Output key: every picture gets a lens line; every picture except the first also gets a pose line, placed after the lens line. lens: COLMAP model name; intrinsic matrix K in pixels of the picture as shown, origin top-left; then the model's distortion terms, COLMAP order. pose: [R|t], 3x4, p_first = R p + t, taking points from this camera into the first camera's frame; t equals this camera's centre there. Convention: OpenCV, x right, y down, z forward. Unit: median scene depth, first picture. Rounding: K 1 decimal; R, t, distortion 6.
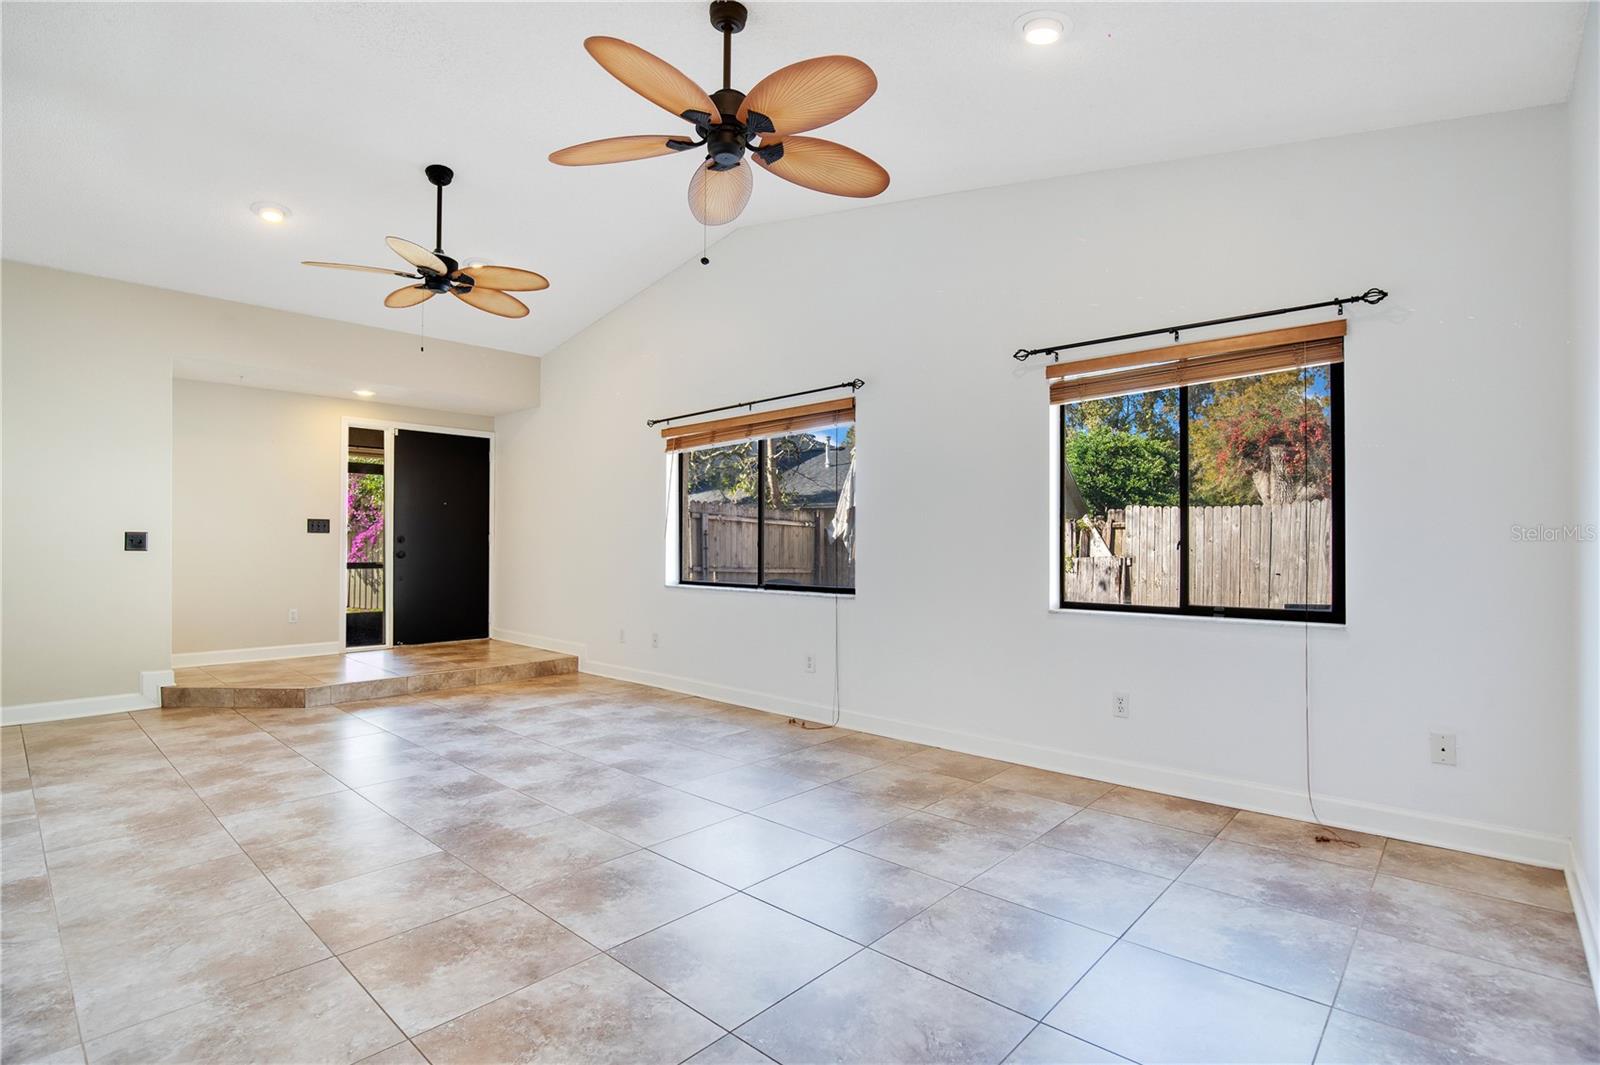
lens RADIAL K [[756.9, 0, 798.8], [0, 756.9, 529.9], [0, 0, 1]] dist [-0.038068, 0.011807]
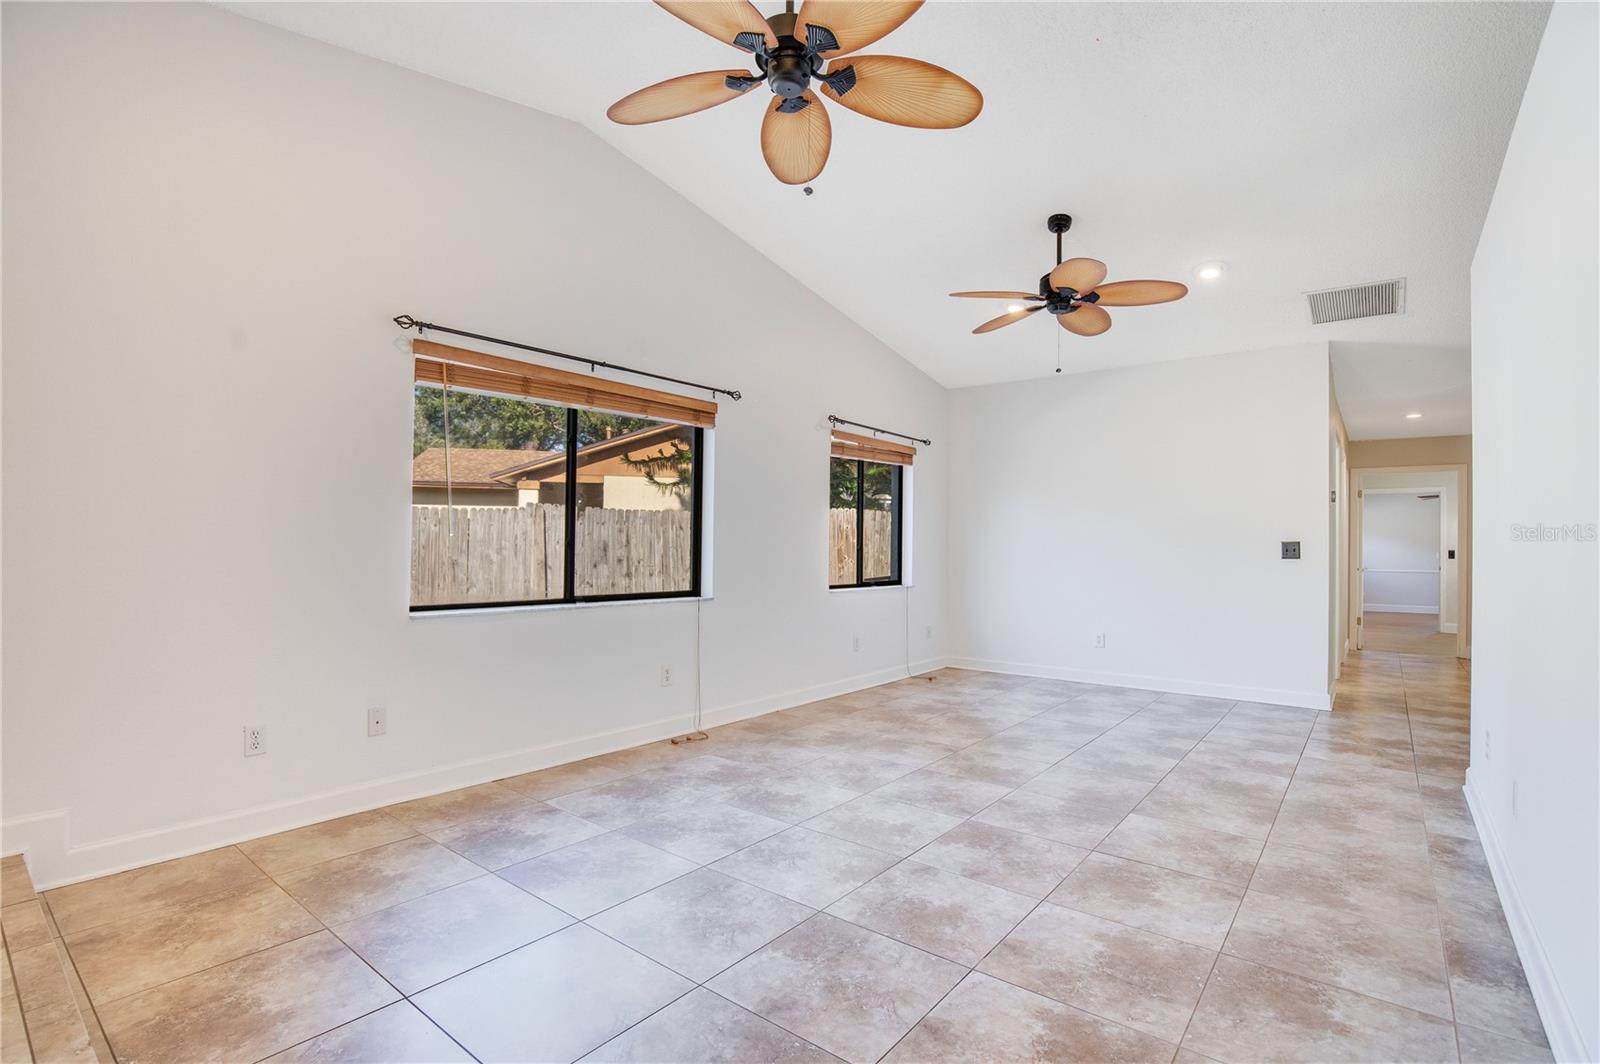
lens RADIAL K [[756.9, 0, 798.8], [0, 756.9, 529.4], [0, 0, 1]] dist [-0.038068, 0.011807]
pose [[-0.069445, 0.023722, 0.997304, -1.338440], [-0.031221, 0.999176, -0.025941, 0.025724], [-0.997097, -0.032938, -0.068647, 1.332744]]
